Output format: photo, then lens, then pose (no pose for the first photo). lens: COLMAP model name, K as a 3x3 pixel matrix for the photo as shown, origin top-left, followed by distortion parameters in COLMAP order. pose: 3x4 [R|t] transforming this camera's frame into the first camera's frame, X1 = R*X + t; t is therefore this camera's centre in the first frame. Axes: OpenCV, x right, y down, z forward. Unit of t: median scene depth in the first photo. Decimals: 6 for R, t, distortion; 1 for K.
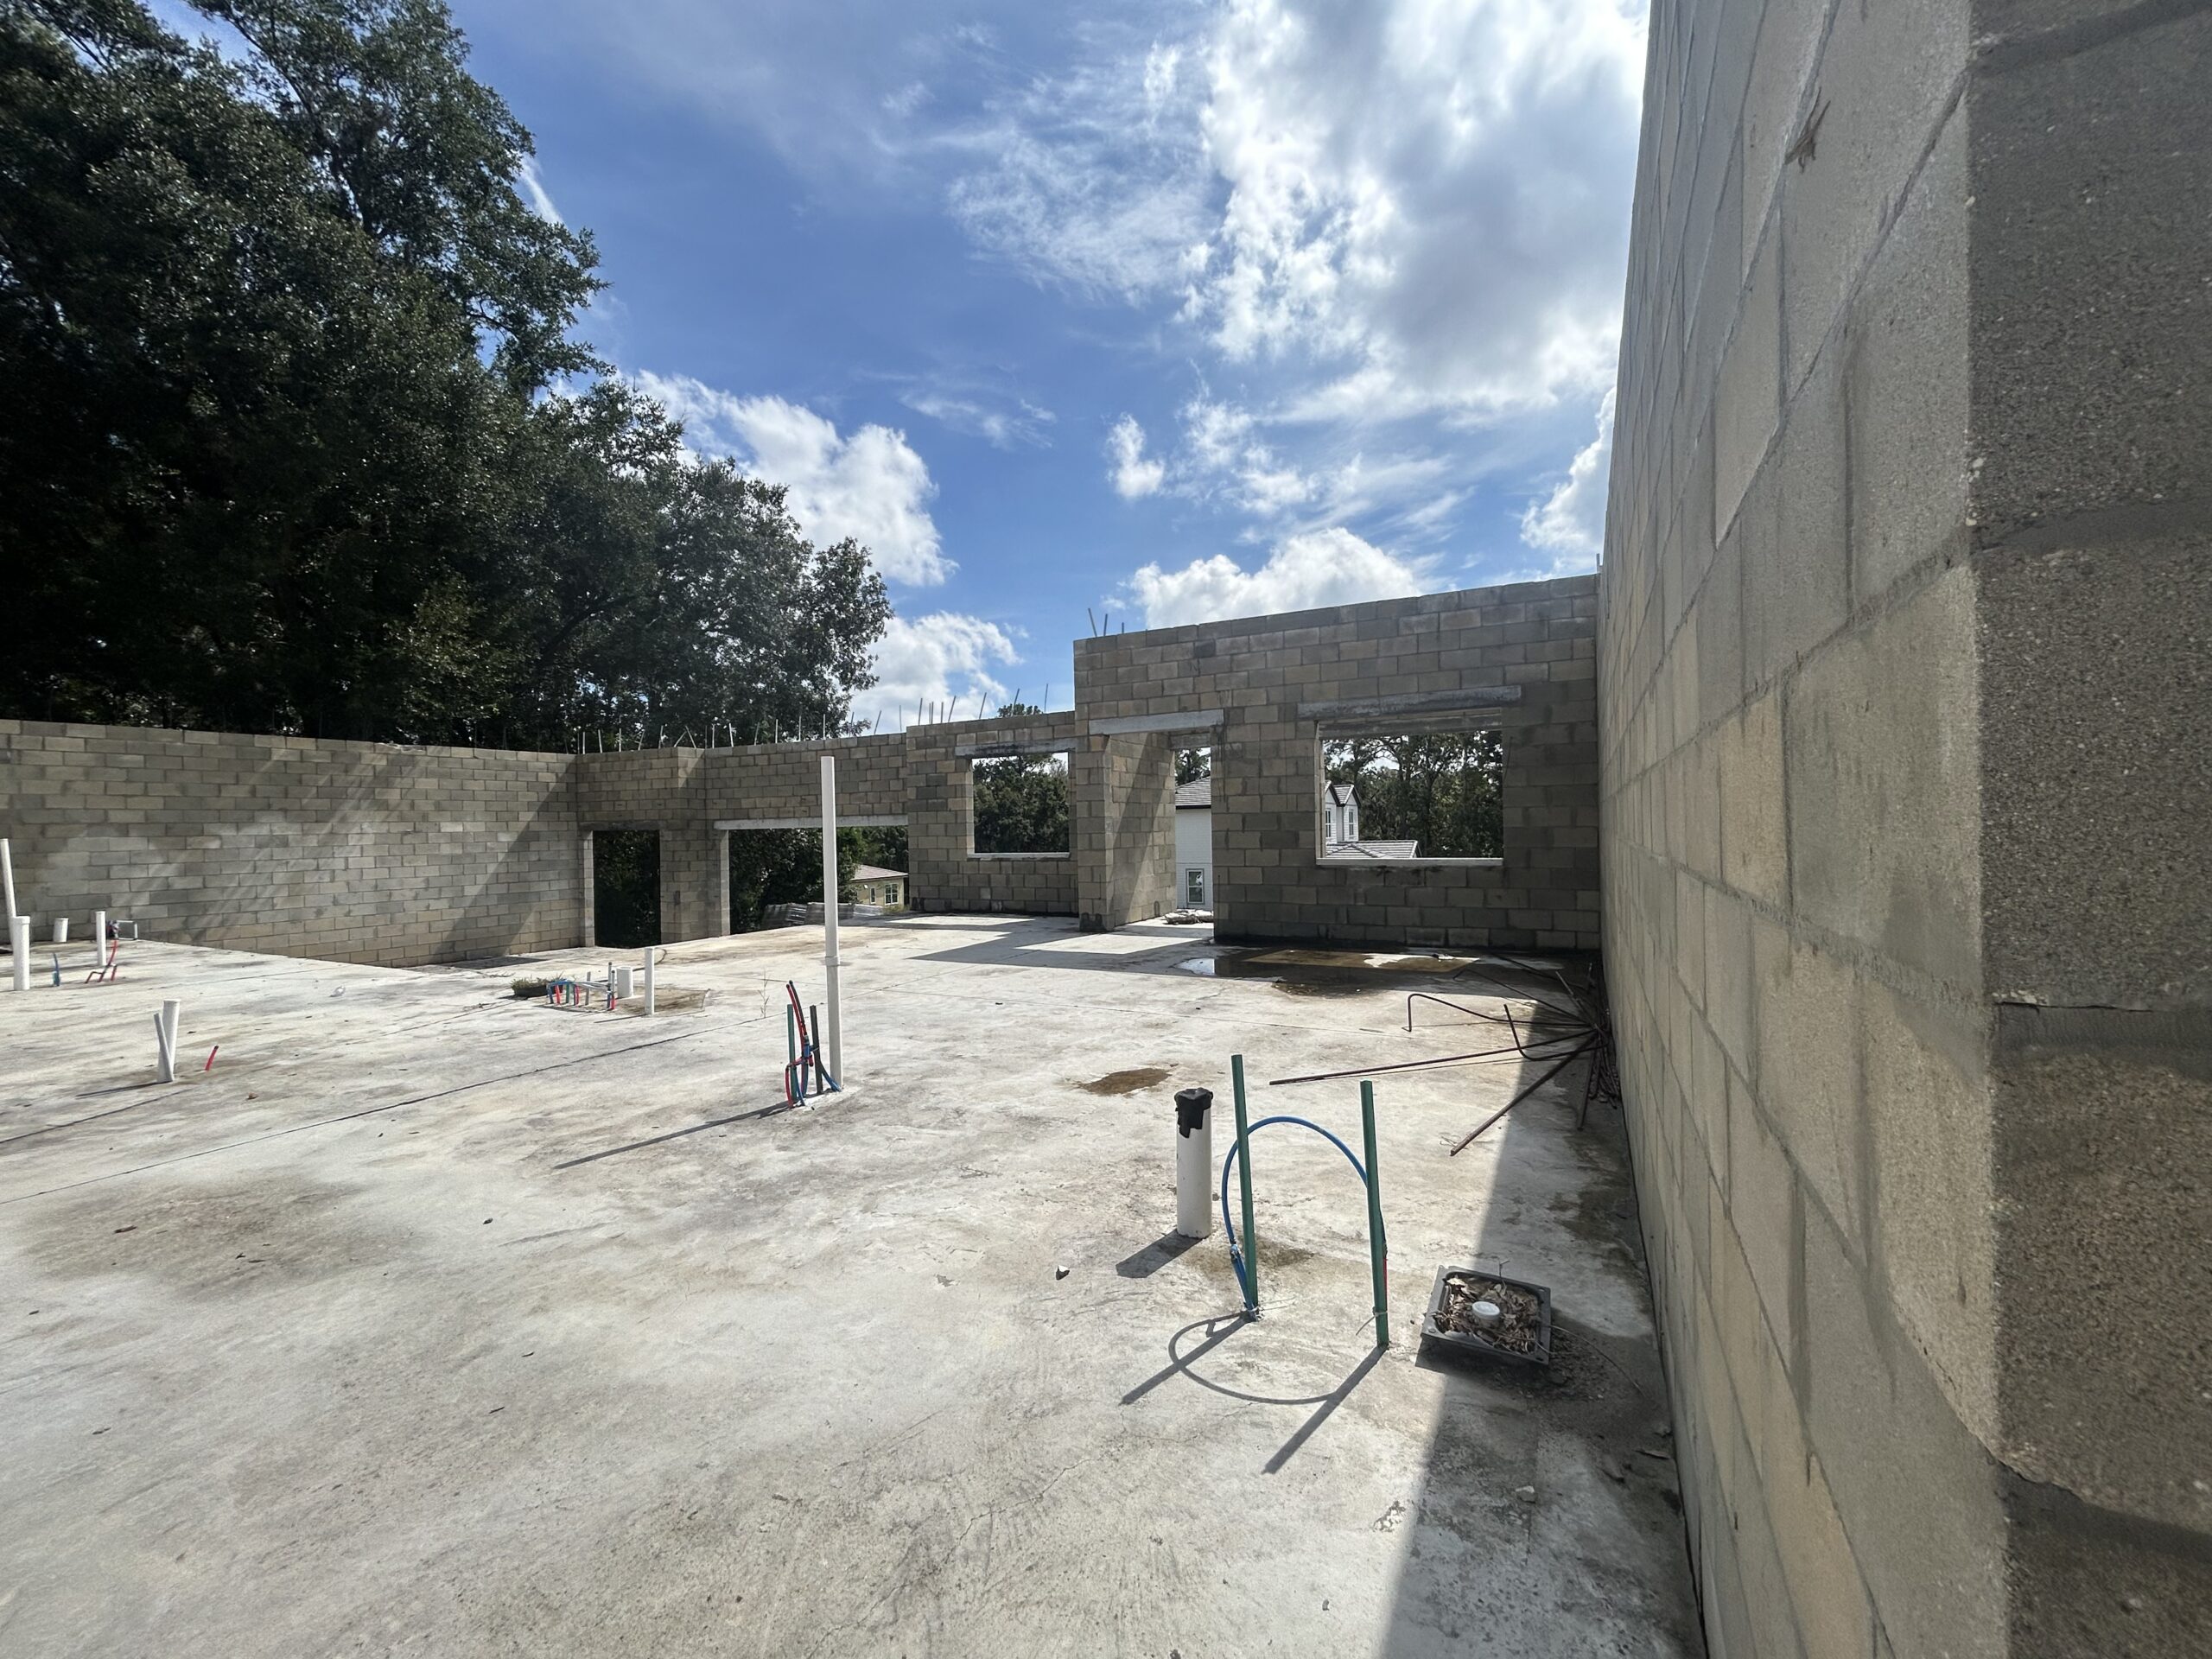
lens RADIAL K [[902.0, 0, 1103.9], [0, 902.0, 824.4], [0, 0, 1]] dist [-0.000222, 0.000832]
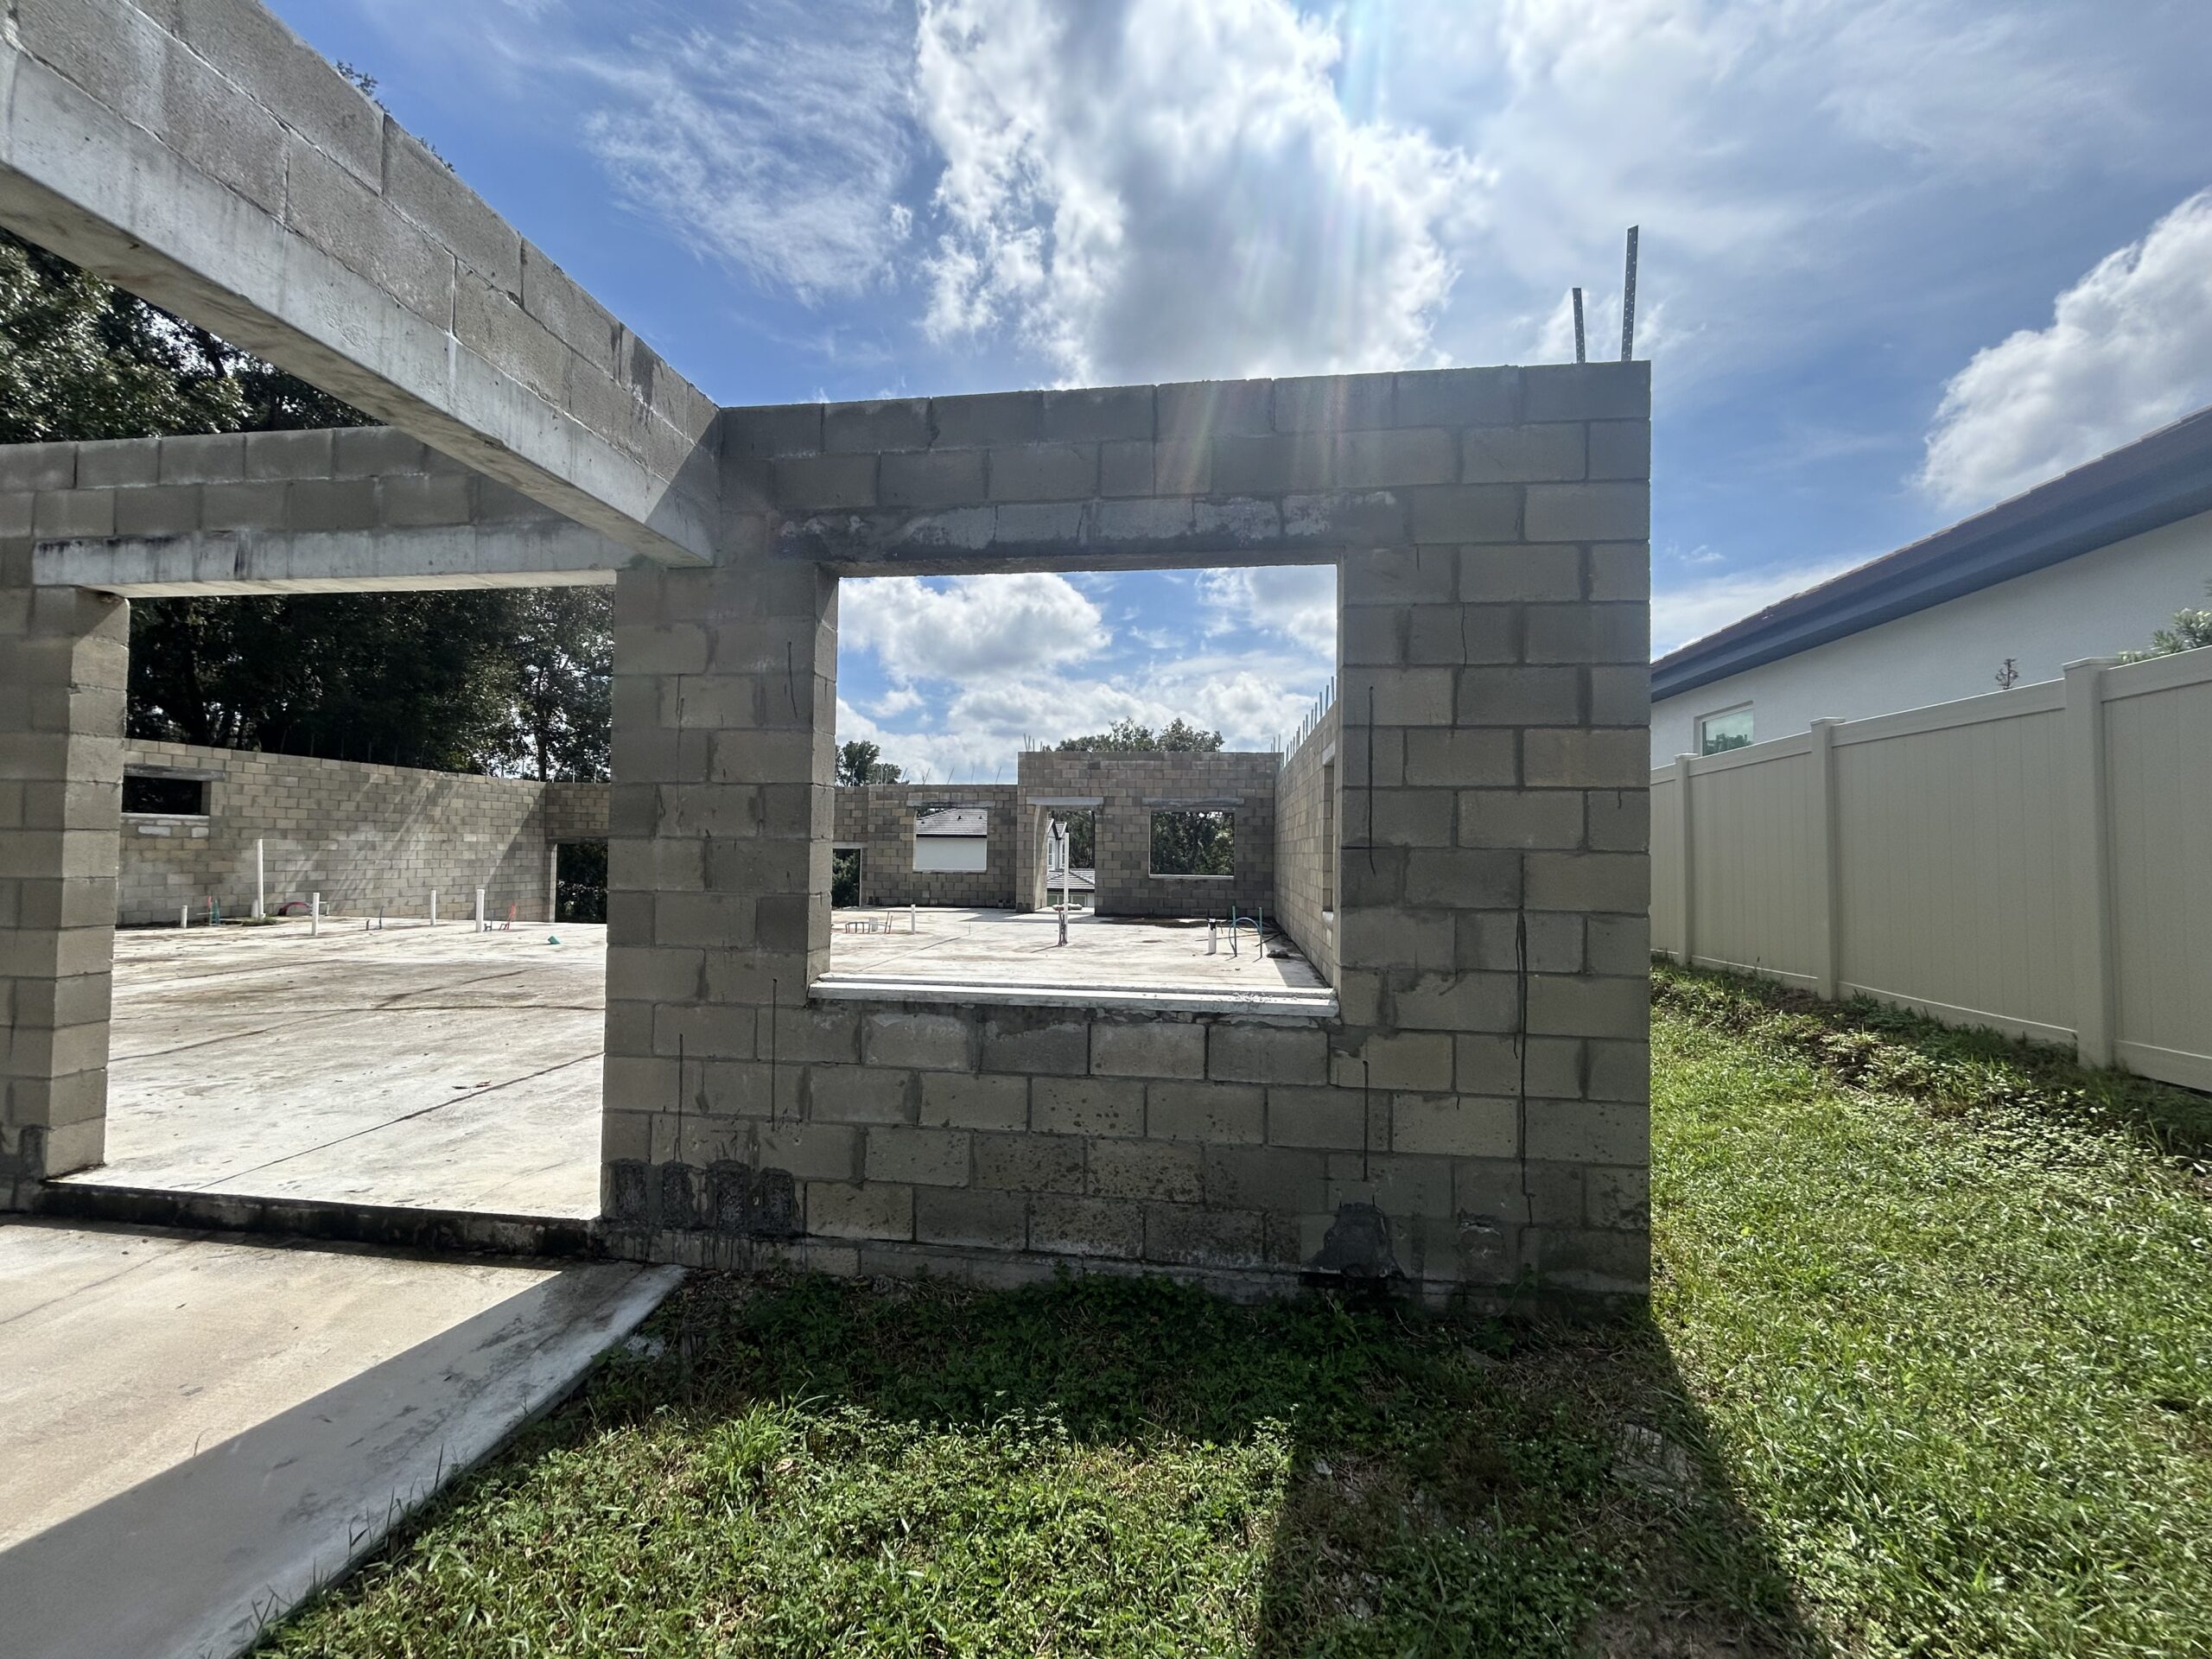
lens RADIAL K [[902.0, 0, 1101.4], [0, 902.0, 822.3], [0, 0, 1]] dist [-0.000222, 0.000832]
pose [[0.934720, 0.043131, 0.352758, -0.435142], [-0.031960, 0.998788, -0.037434, 0.000374], [-0.353945, 0.023716, 0.934965, -0.642765]]
